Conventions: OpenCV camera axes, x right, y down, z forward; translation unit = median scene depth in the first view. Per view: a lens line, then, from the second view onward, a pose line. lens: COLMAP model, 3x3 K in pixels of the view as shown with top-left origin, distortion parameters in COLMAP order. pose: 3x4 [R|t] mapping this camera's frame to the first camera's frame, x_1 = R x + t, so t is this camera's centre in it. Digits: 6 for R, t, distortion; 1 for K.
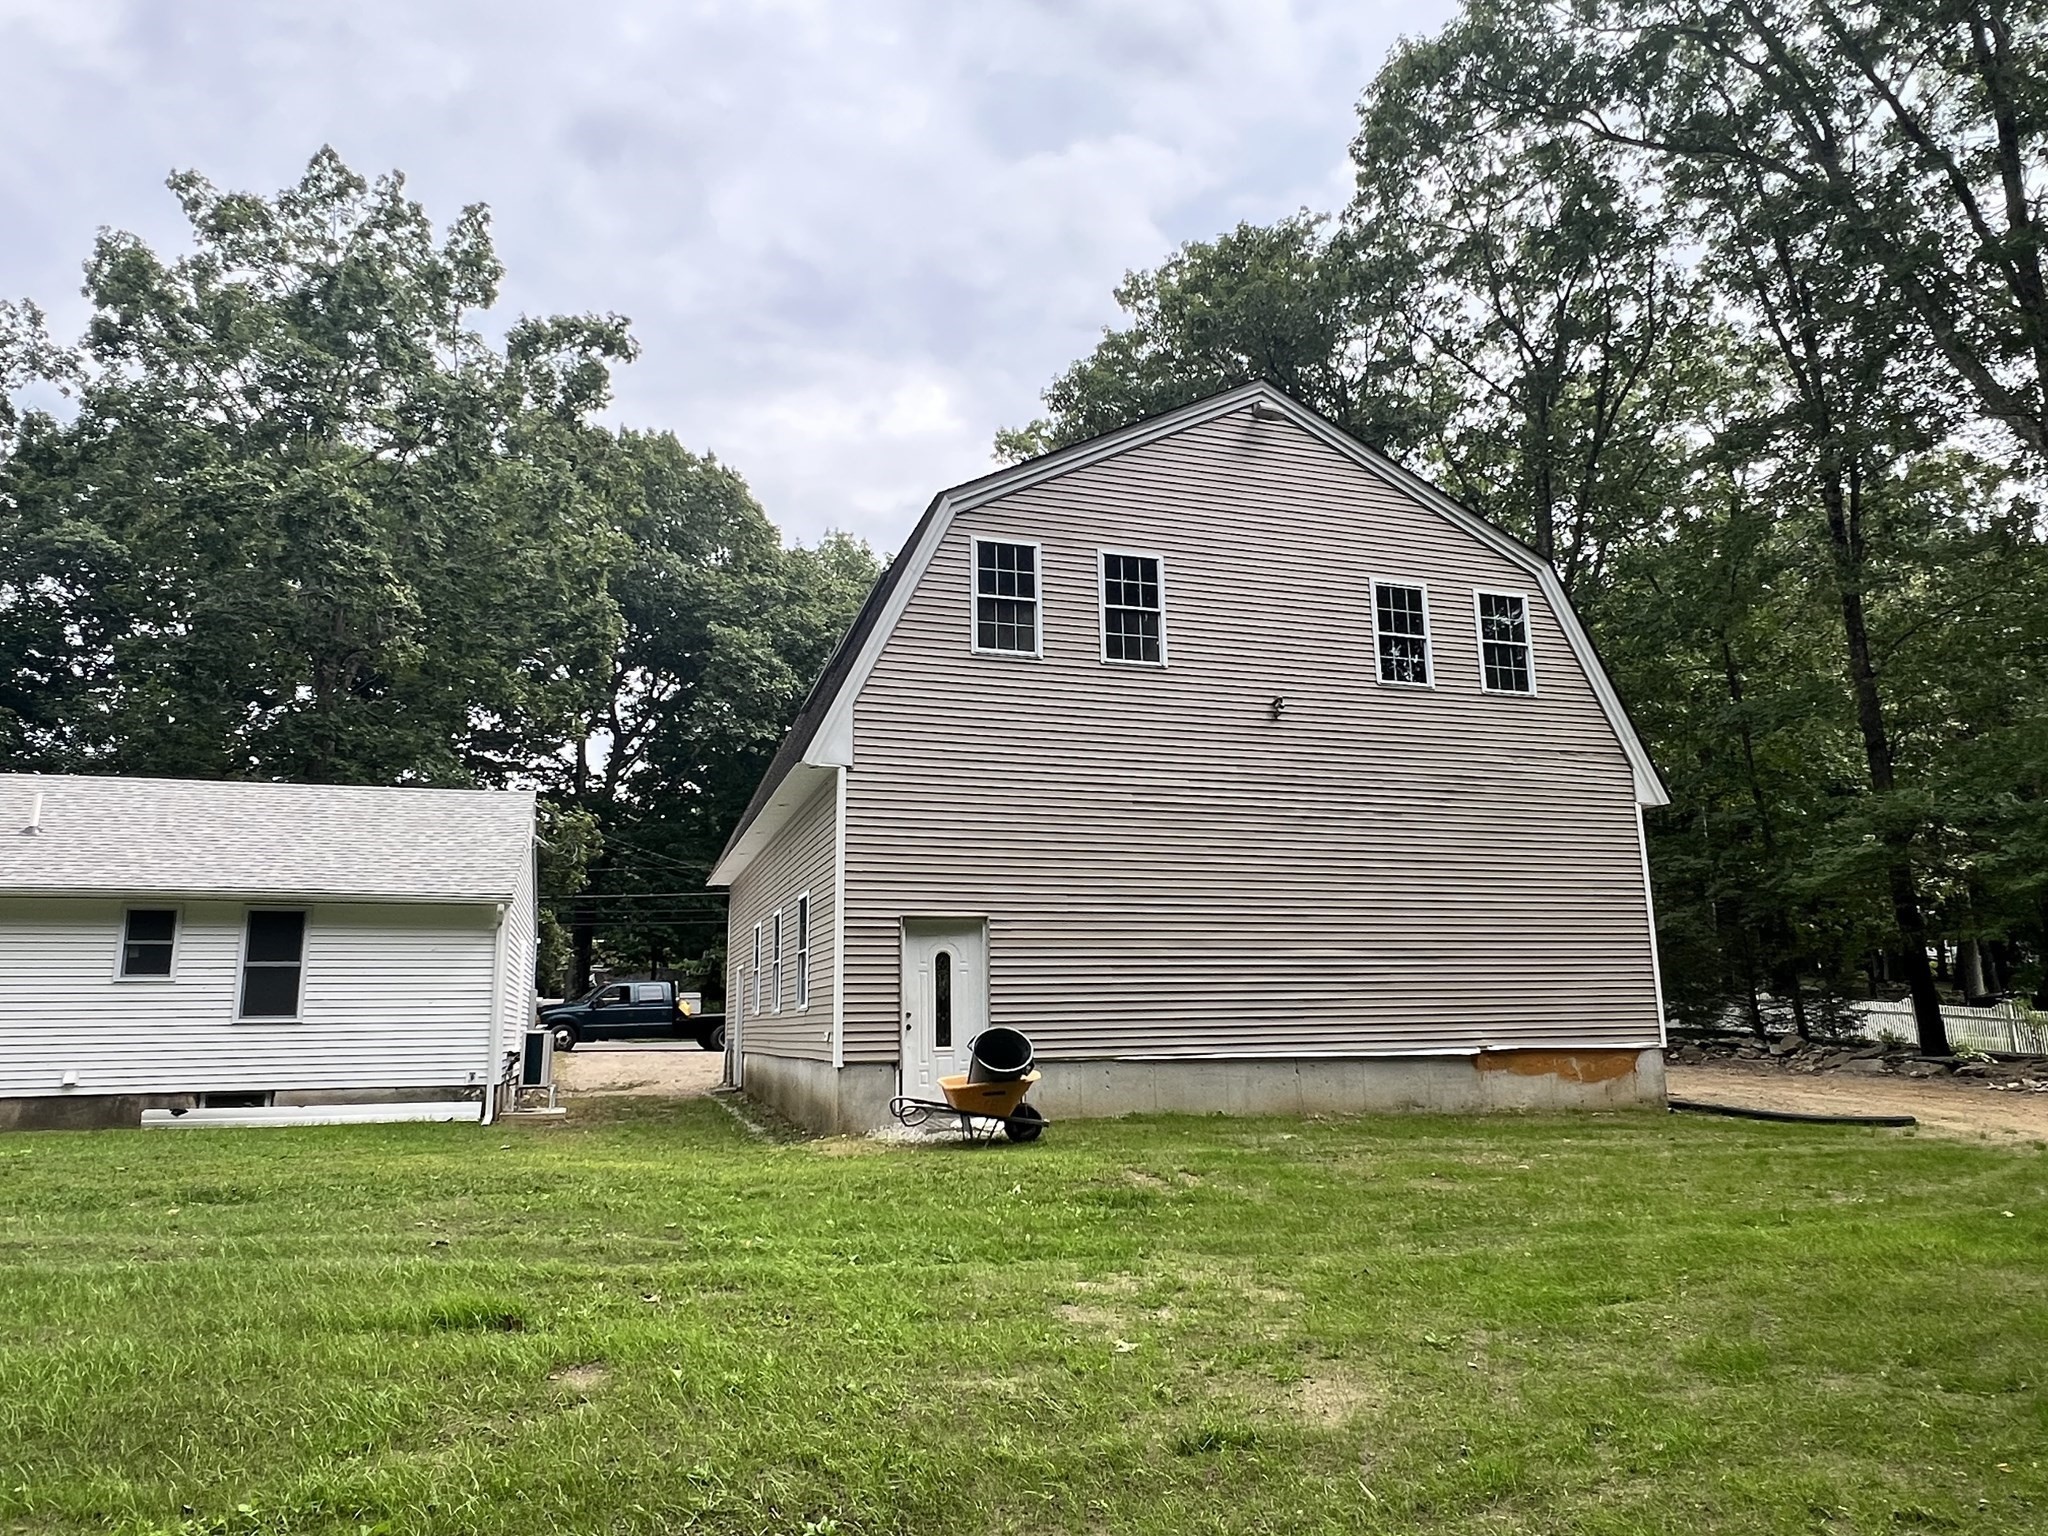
lens RADIAL K [[1282.2, 0, 1024.0], [0, 1282.2, 768.0], [0, 0, 1]] dist [-0.003100, -0.000540]
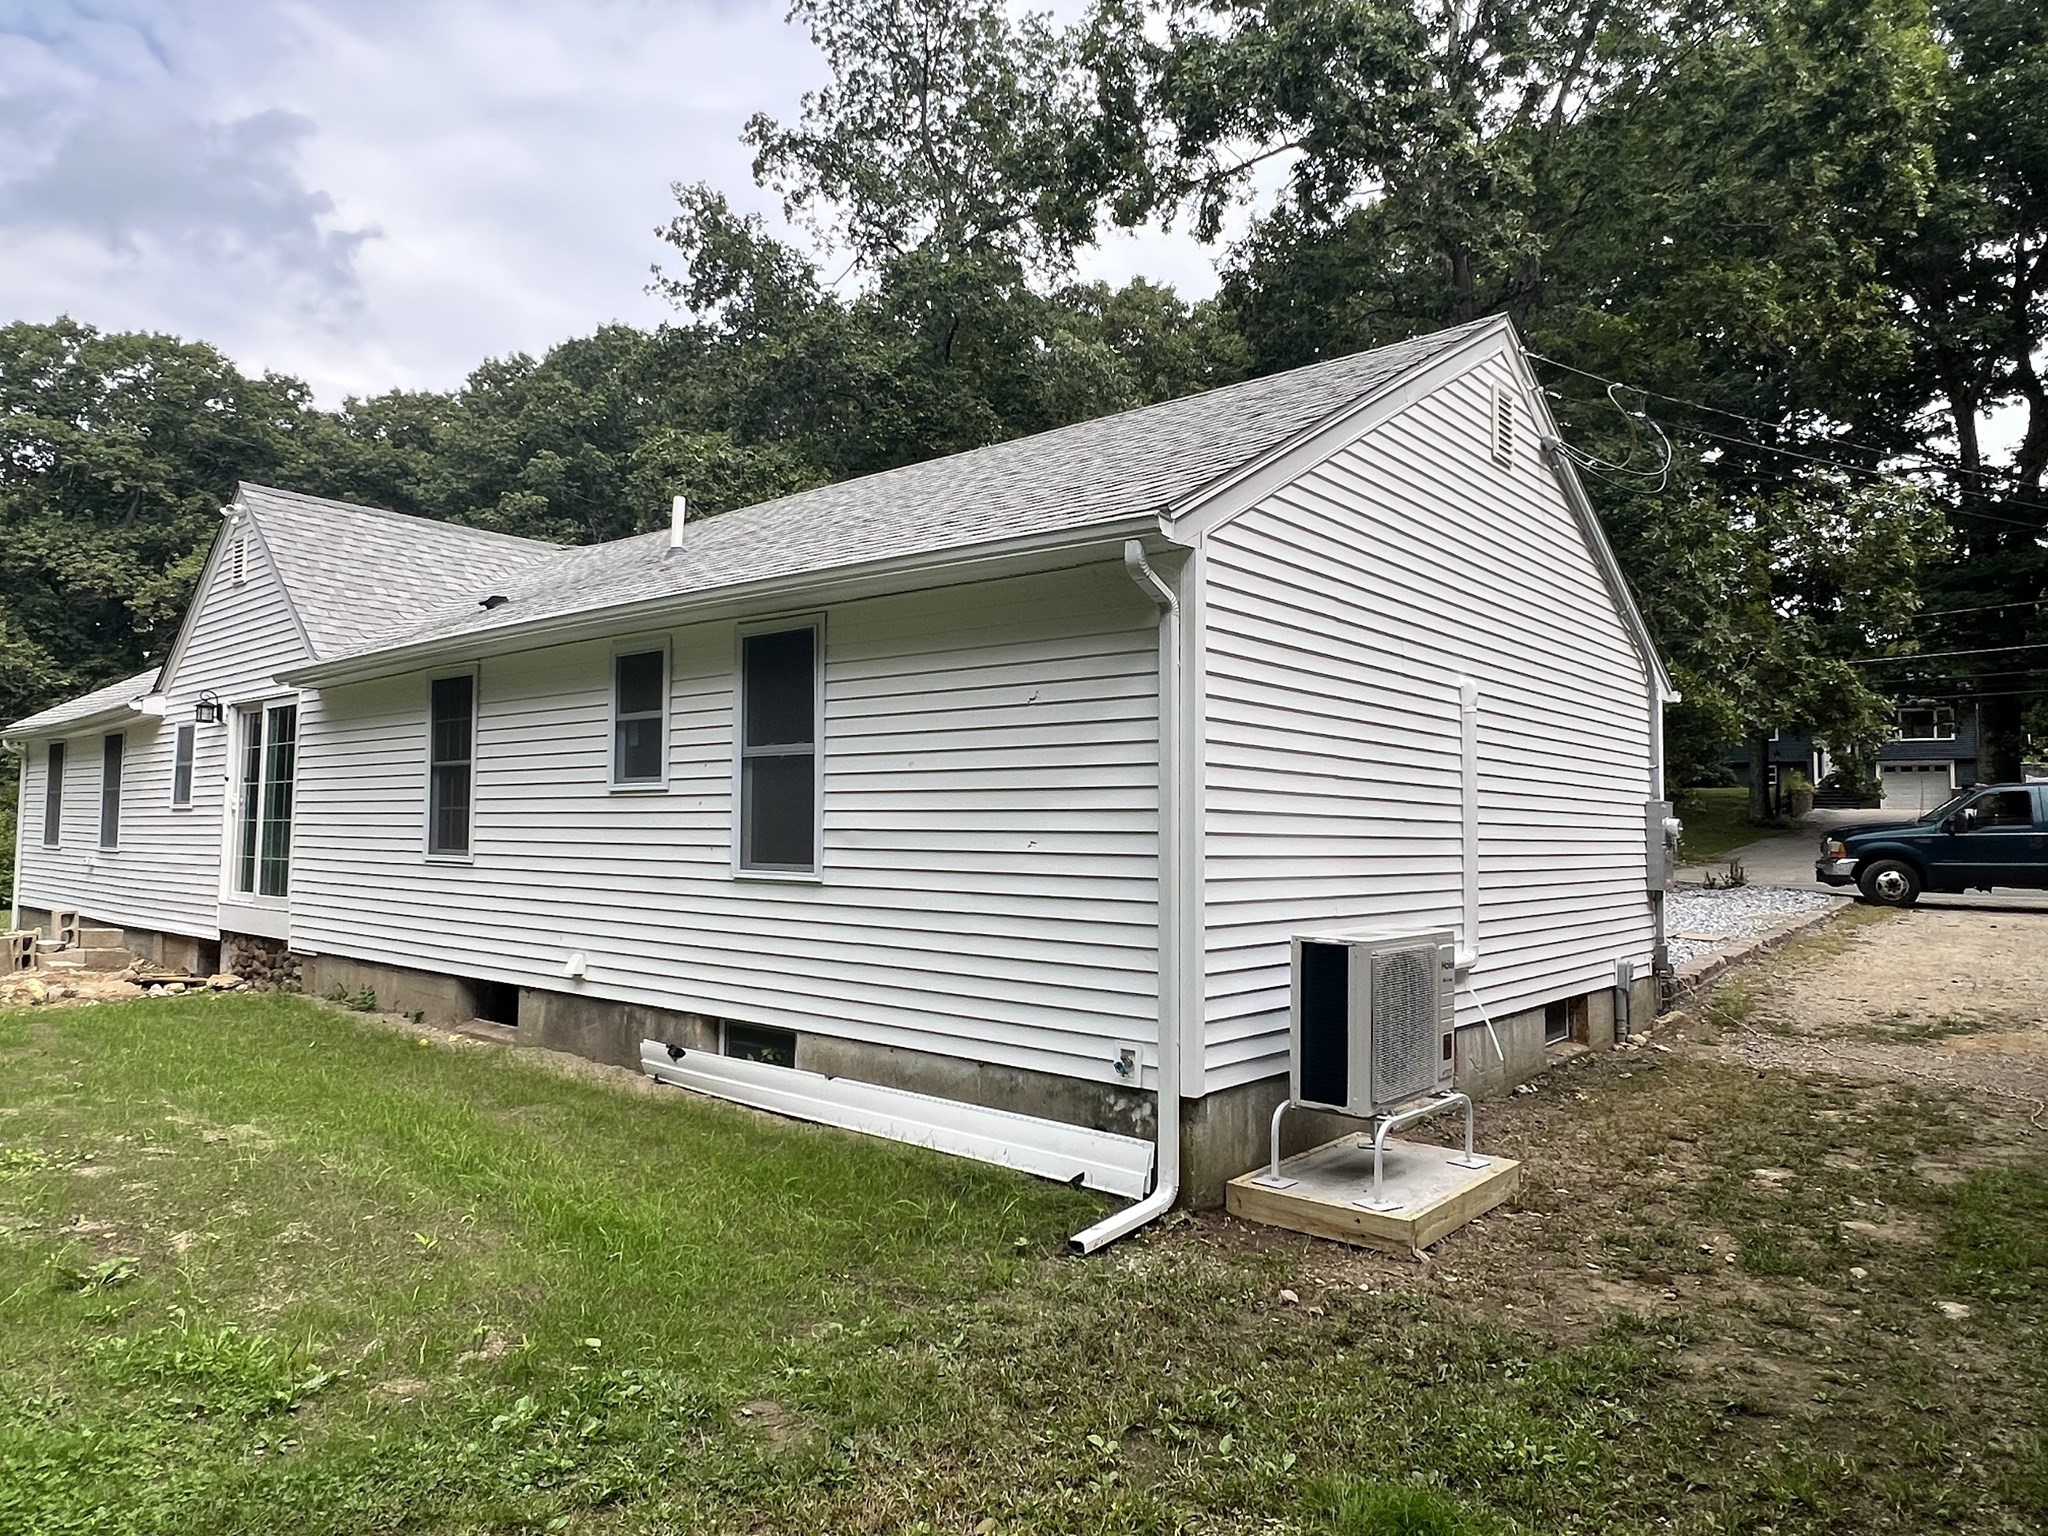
lens RADIAL K [[1282.2, 0, 1024.0], [0, 1282.2, 768.0], [0, 0, 1]] dist [-0.003100, -0.000540]
pose [[0.519723, -0.022905, -0.854028, -0.161422], [0.149096, 0.986732, 0.064269, 0.143487], [0.841224, -0.160734, 0.516242, 0.842664]]
